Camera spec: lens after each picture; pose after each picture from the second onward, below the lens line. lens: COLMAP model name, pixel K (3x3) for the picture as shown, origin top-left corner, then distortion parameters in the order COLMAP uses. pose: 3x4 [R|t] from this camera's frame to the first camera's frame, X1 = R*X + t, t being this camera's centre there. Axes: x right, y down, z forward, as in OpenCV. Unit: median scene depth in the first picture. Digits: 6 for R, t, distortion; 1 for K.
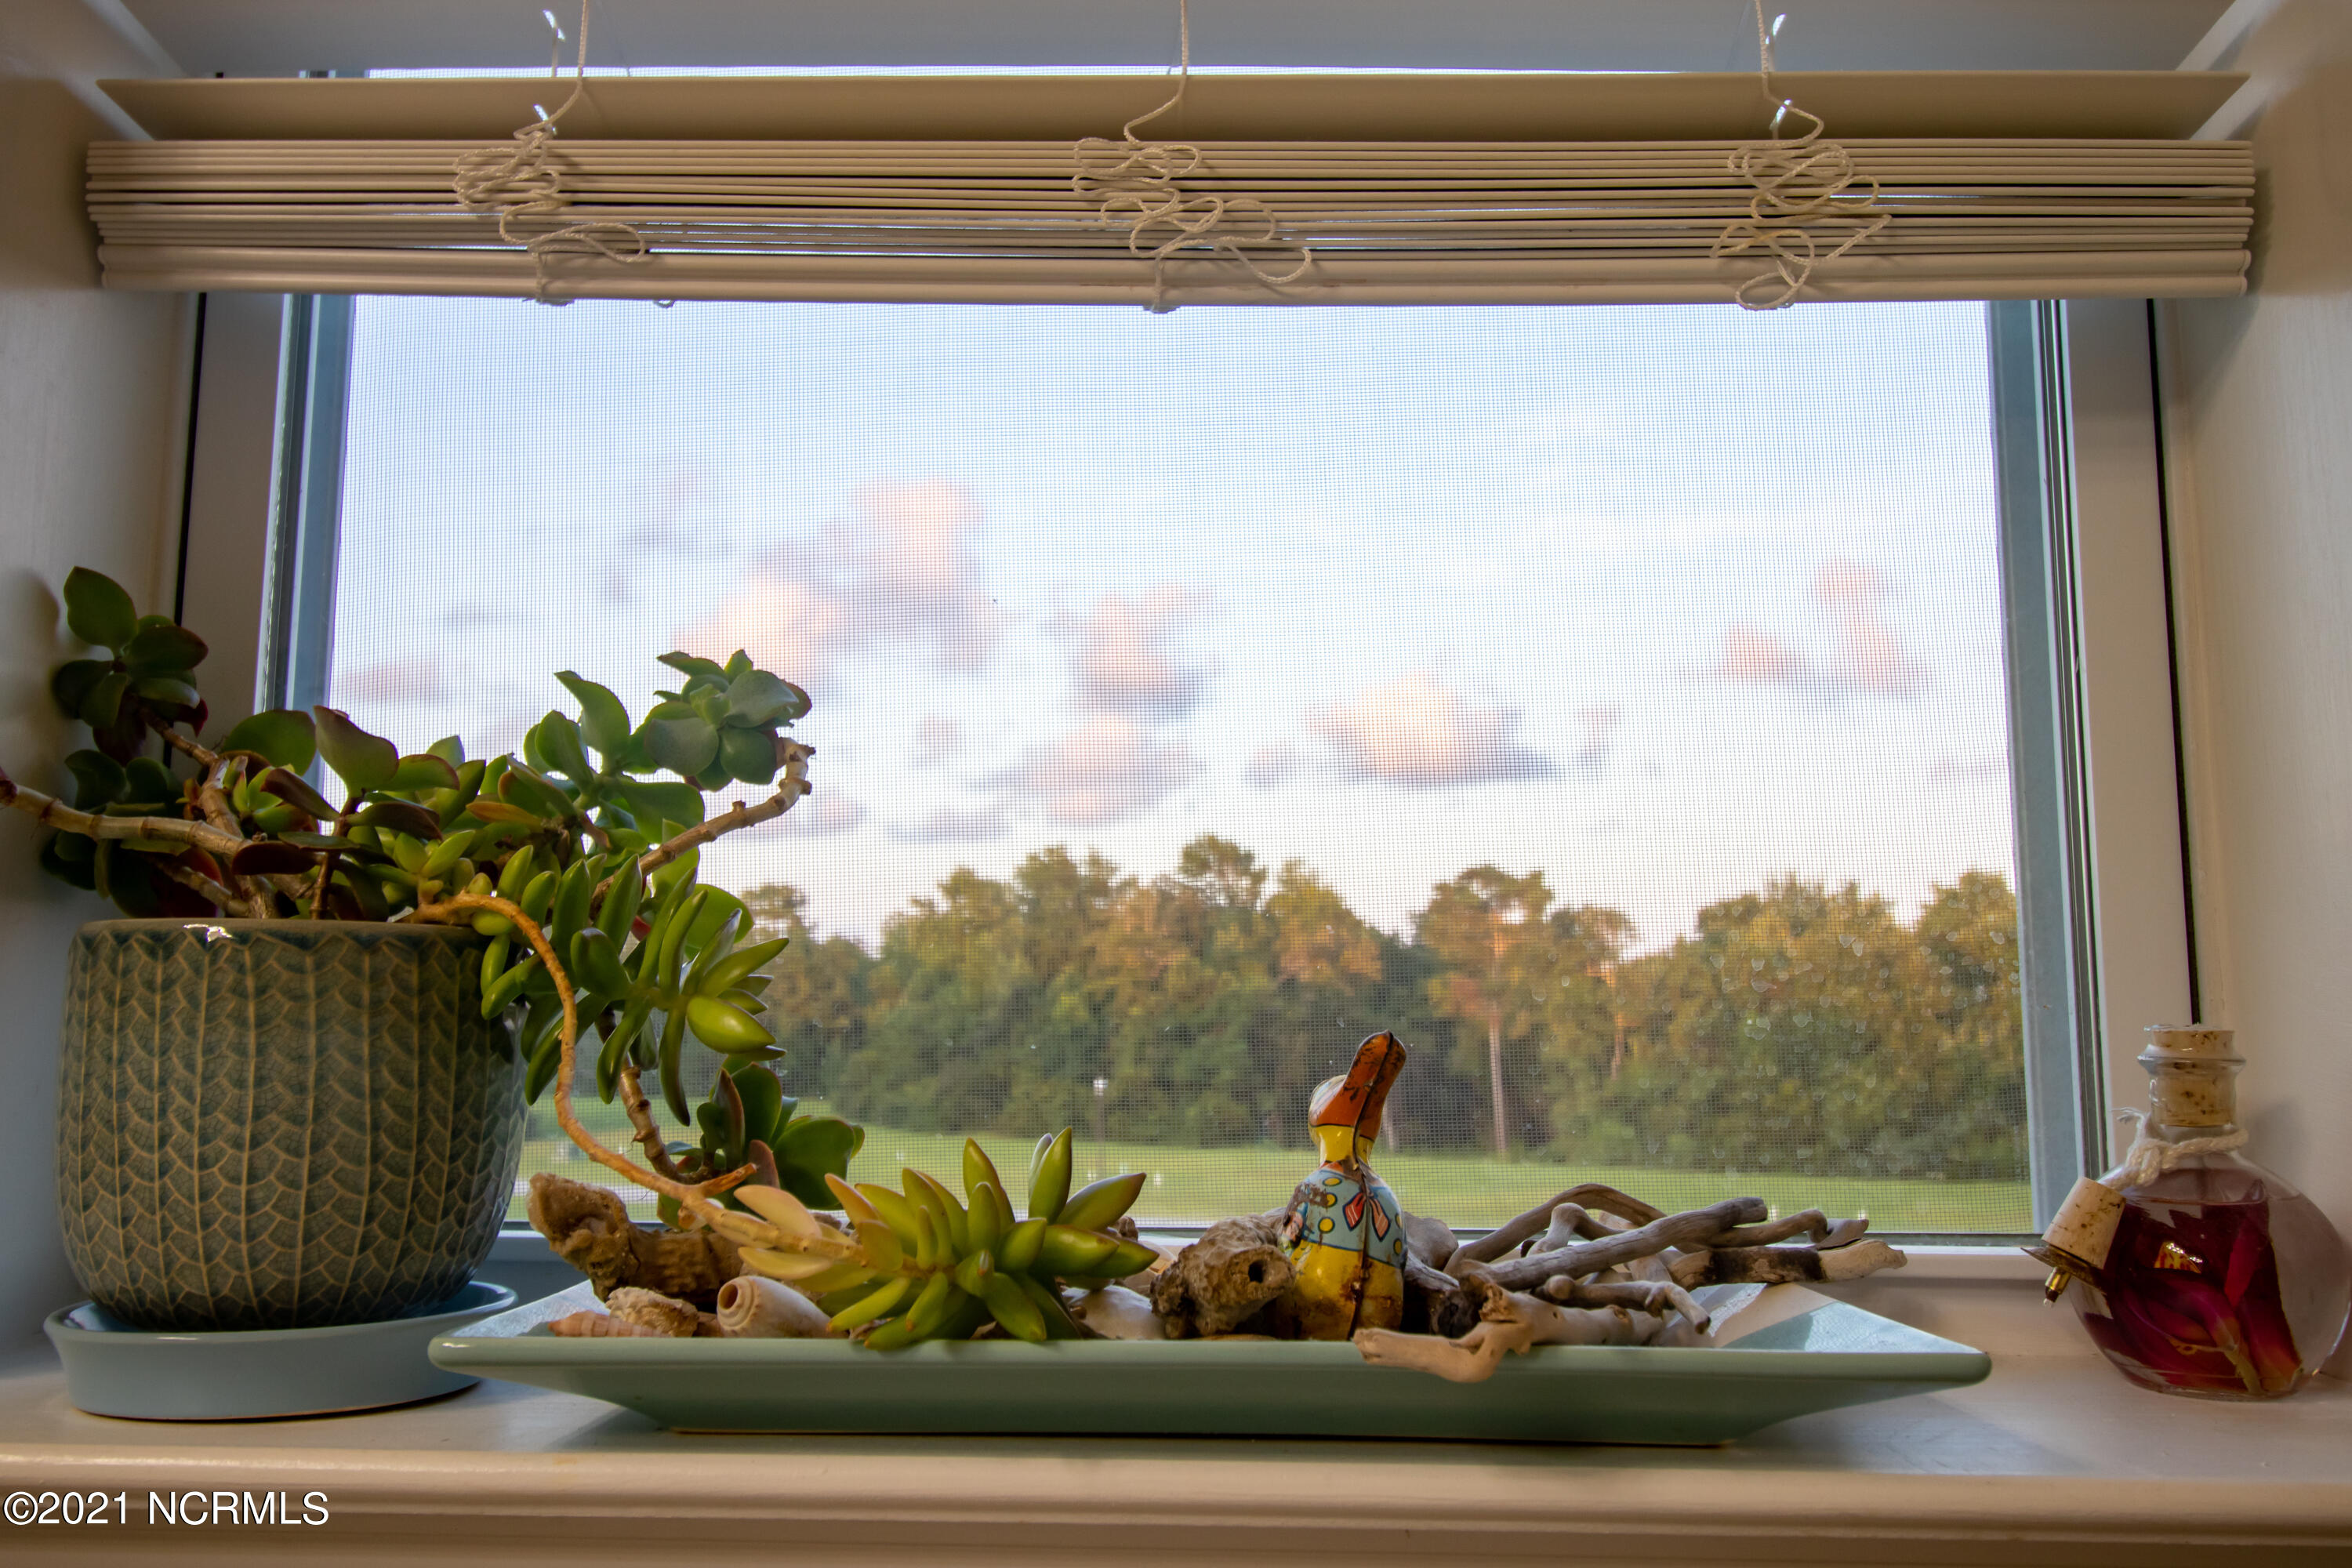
lens RADIAL K [[1832.1, 0, 1174.9], [0, 1832.1, 776.6], [0, 0, 1]] dist [0.000624, -0.004412]
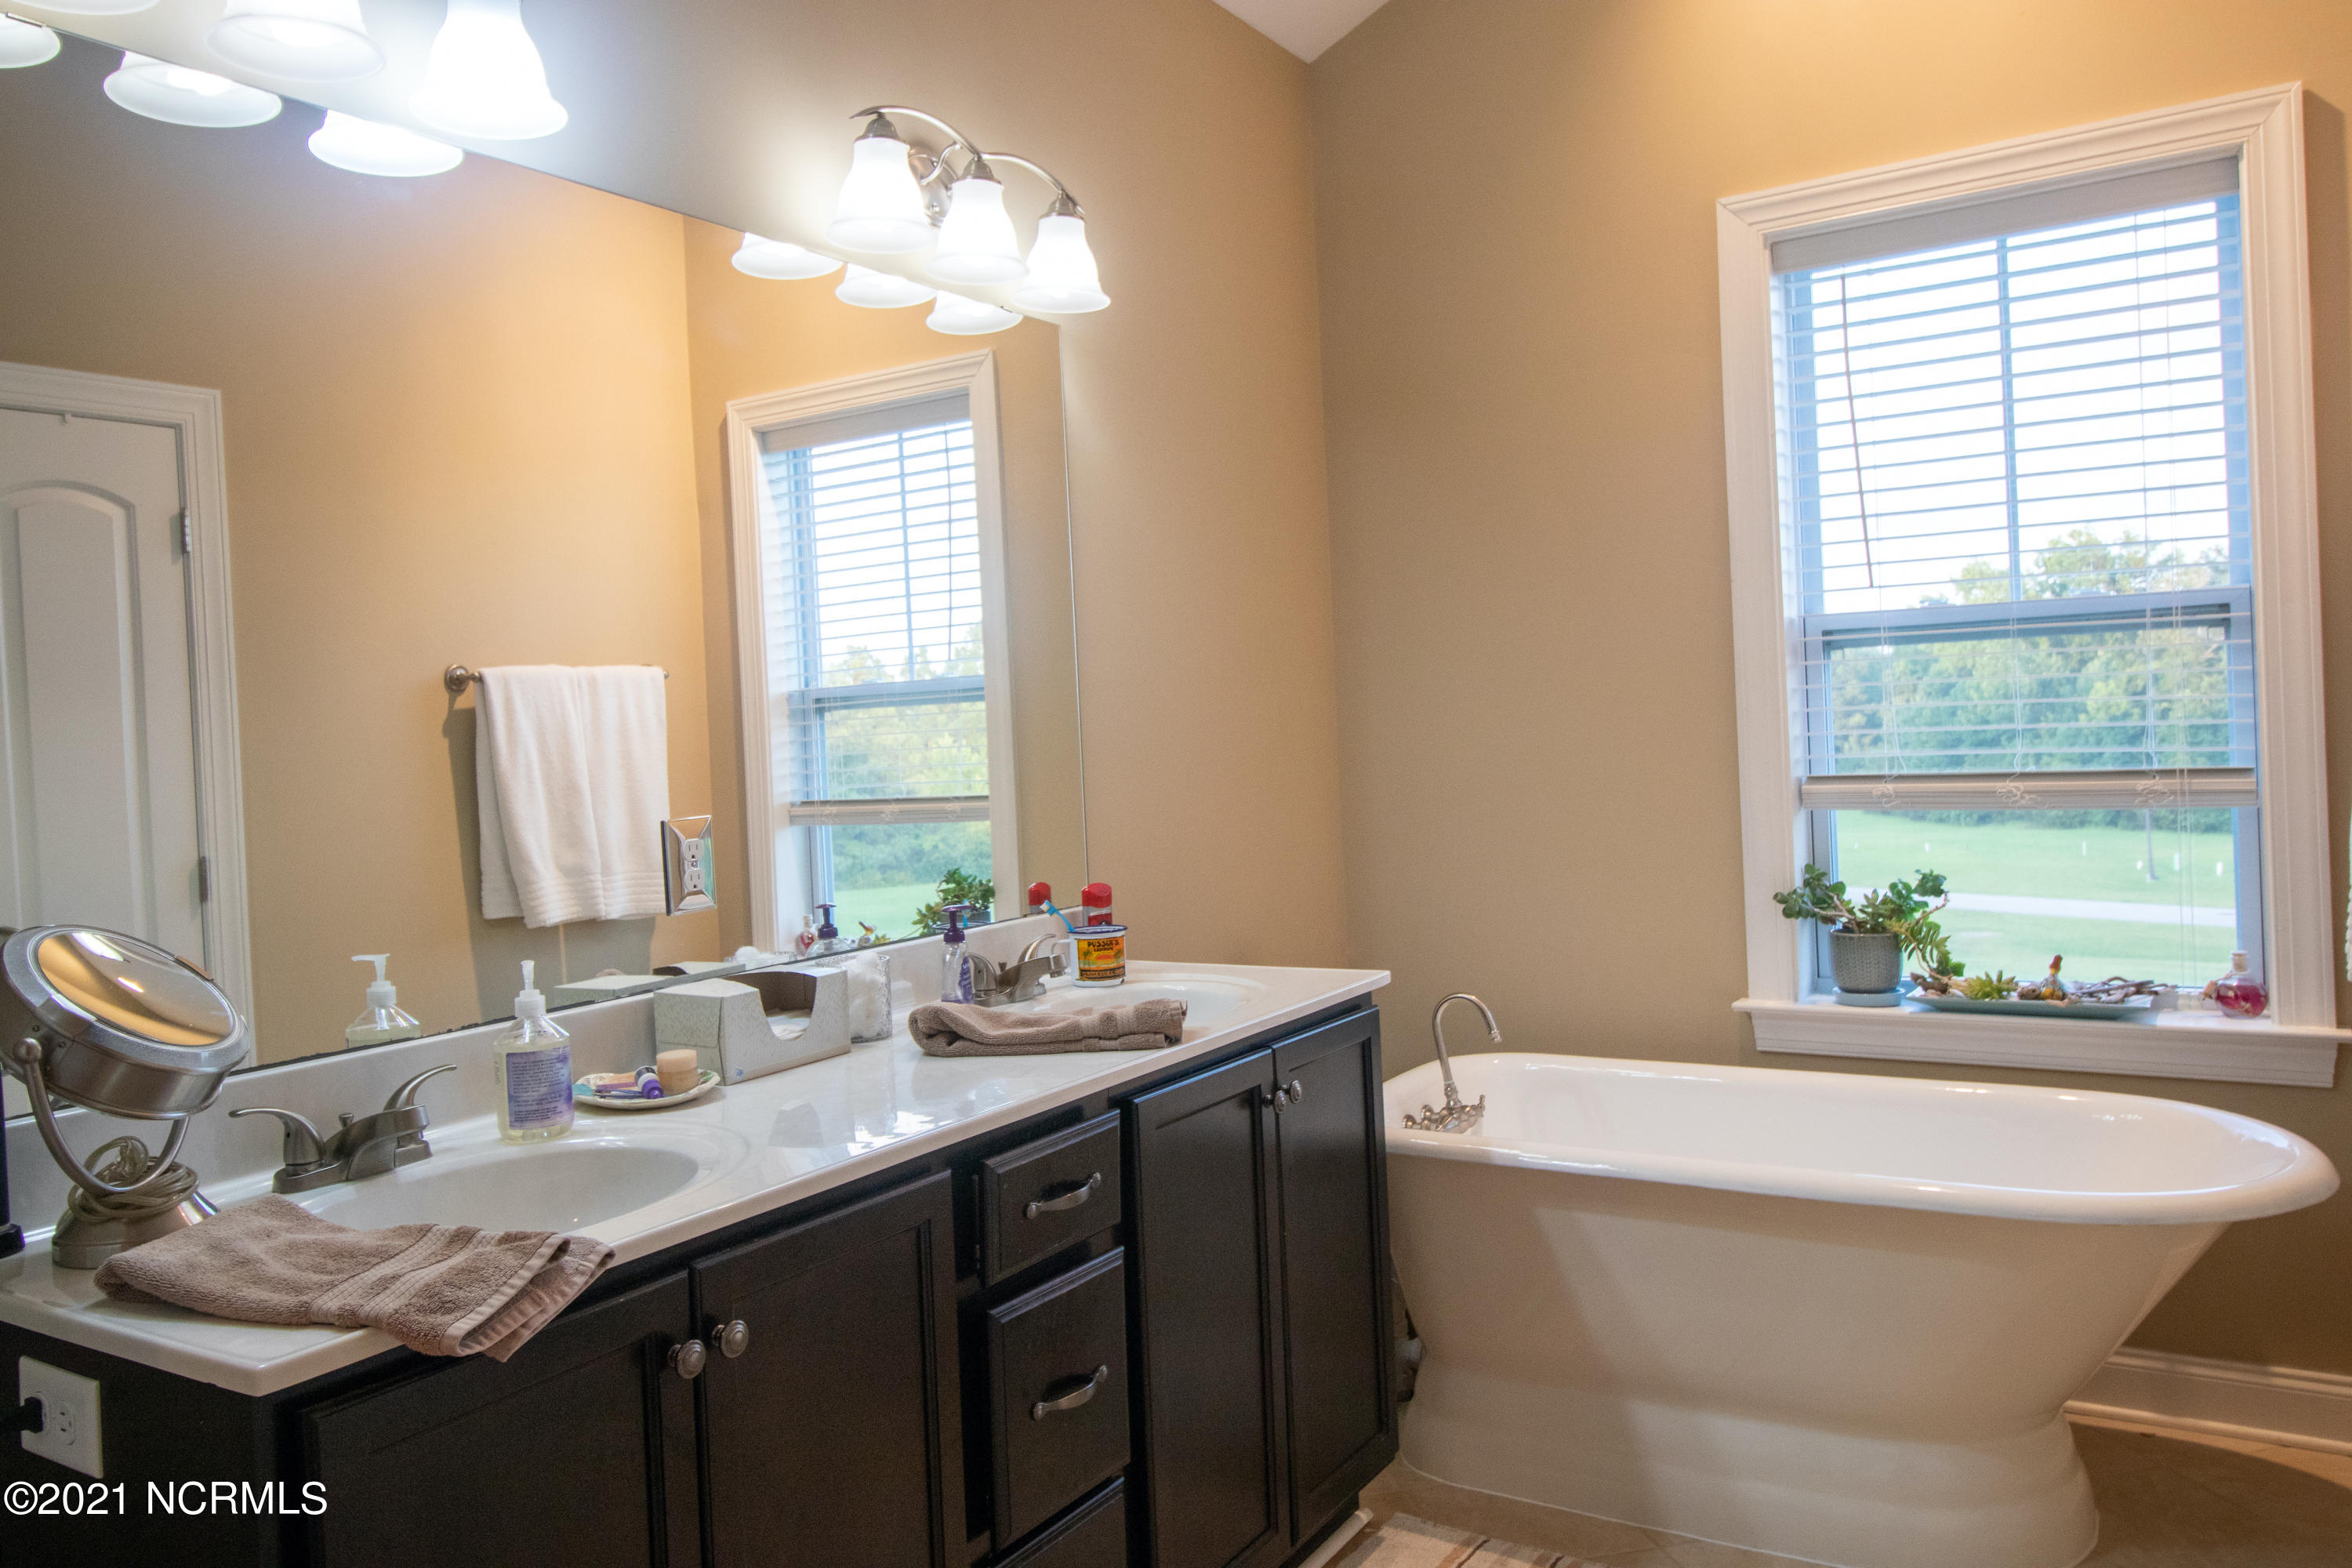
lens RADIAL K [[1731.3, 0, 1172.6], [0, 1731.3, 777.4], [0, 0, 1]] dist [0.056443, -0.032537]
pose [[0.851940, -0.033499, -0.522567, 0.658360], [0.119656, 0.984002, 0.131996, -1.543932], [0.509785, -0.174981, 0.842318, -5.269679]]
